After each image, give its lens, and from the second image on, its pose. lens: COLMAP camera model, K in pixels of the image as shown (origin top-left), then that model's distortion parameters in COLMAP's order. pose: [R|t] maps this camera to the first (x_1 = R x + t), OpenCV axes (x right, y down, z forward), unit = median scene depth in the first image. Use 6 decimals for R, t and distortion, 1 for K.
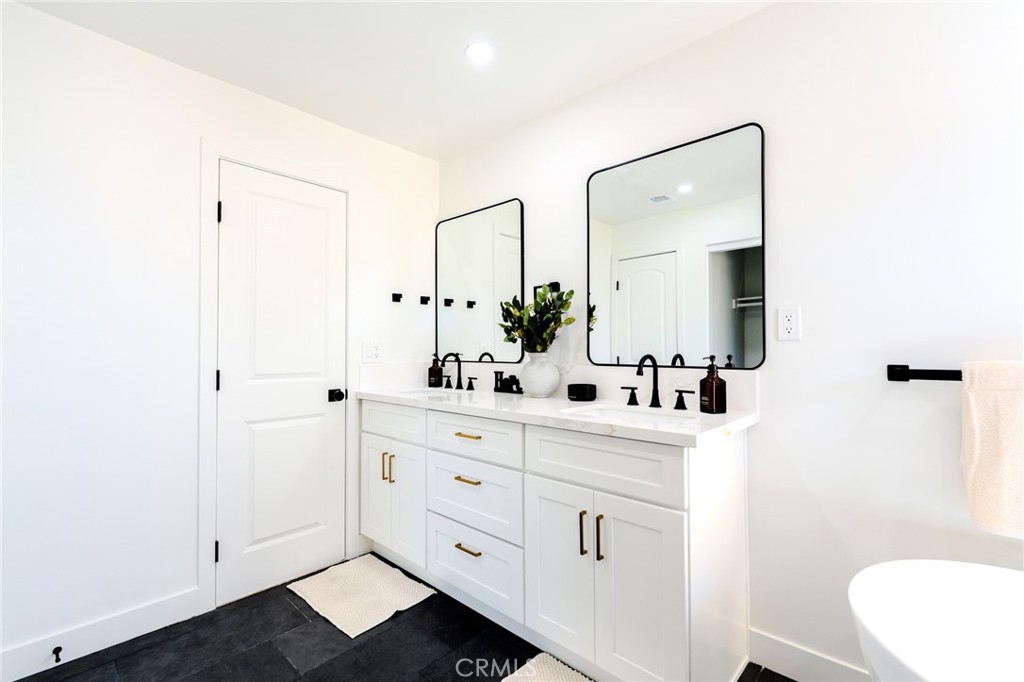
lens RADIAL K [[437.1, 0, 515.0], [0, 437.1, 352.3], [0, 0, 1]] dist [0.001187, 0.000189]
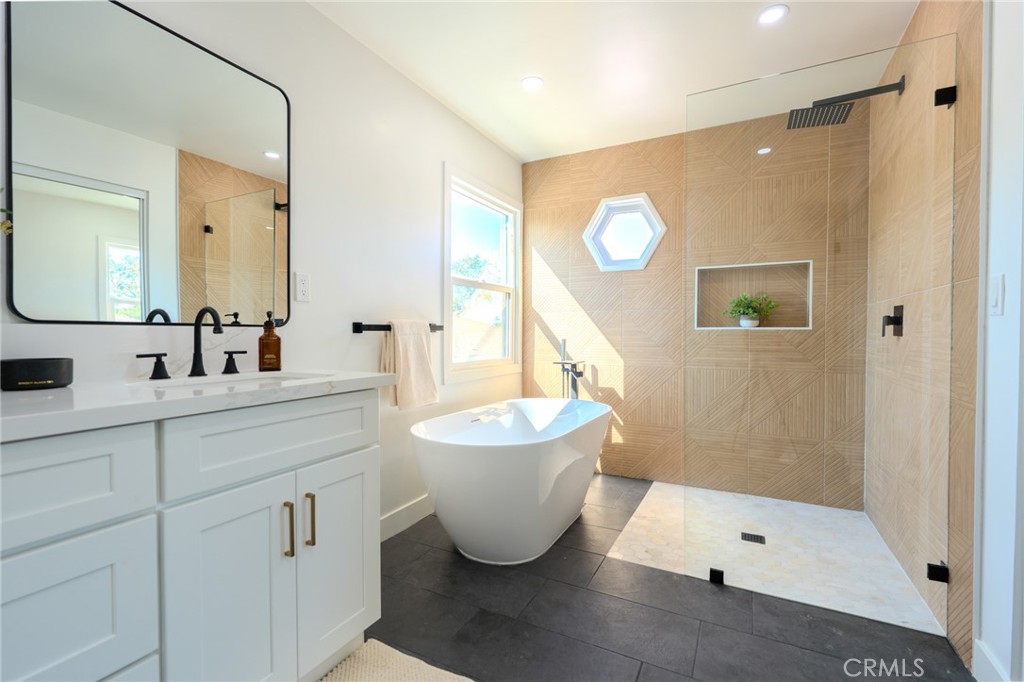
lens RADIAL K [[450.9, 0, 512.0], [0, 450.9, 341.0], [0, 0, 1]] dist [0.002849, 0.000540]
pose [[-0.250966, -0.020705, 0.967775, -0.565364], [-0.003895, 0.999785, 0.020380, 0.042895], [-0.967988, 0.001345, -0.250992, 0.635158]]
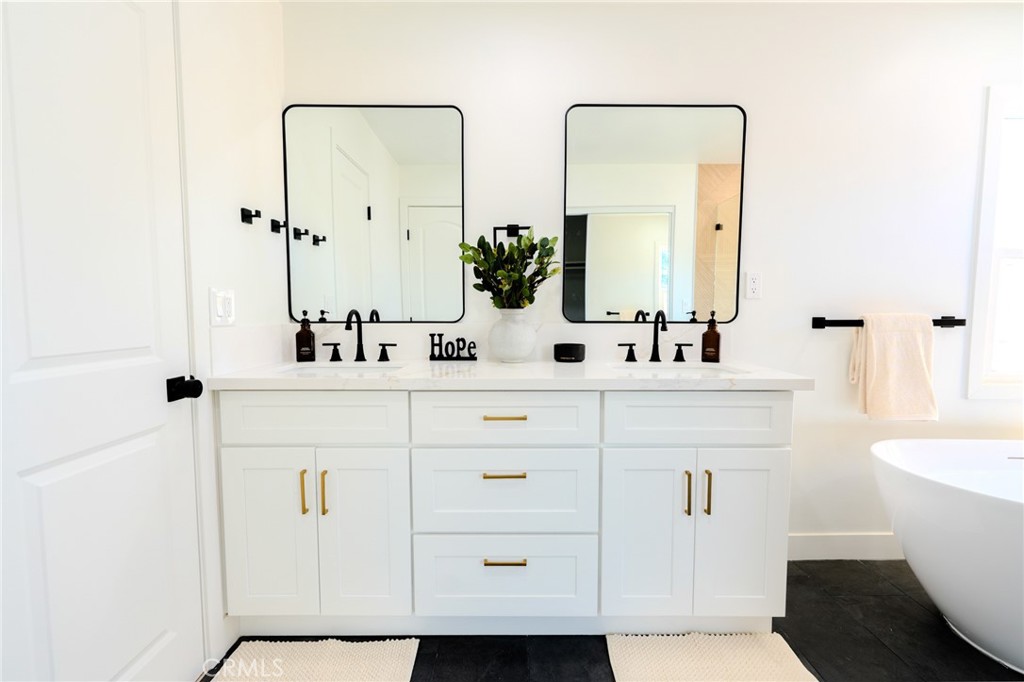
lens RADIAL K [[471.0, 0, 511.5], [0, 471.0, 337.3], [0, 0, 1]] dist [0.002383, 0.000152]
pose [[0.740309, -0.044249, 0.670809, -0.649251], [0.000516, 0.997869, 0.065253, -0.004600], [-0.672266, -0.047961, 0.738754, 0.390446]]
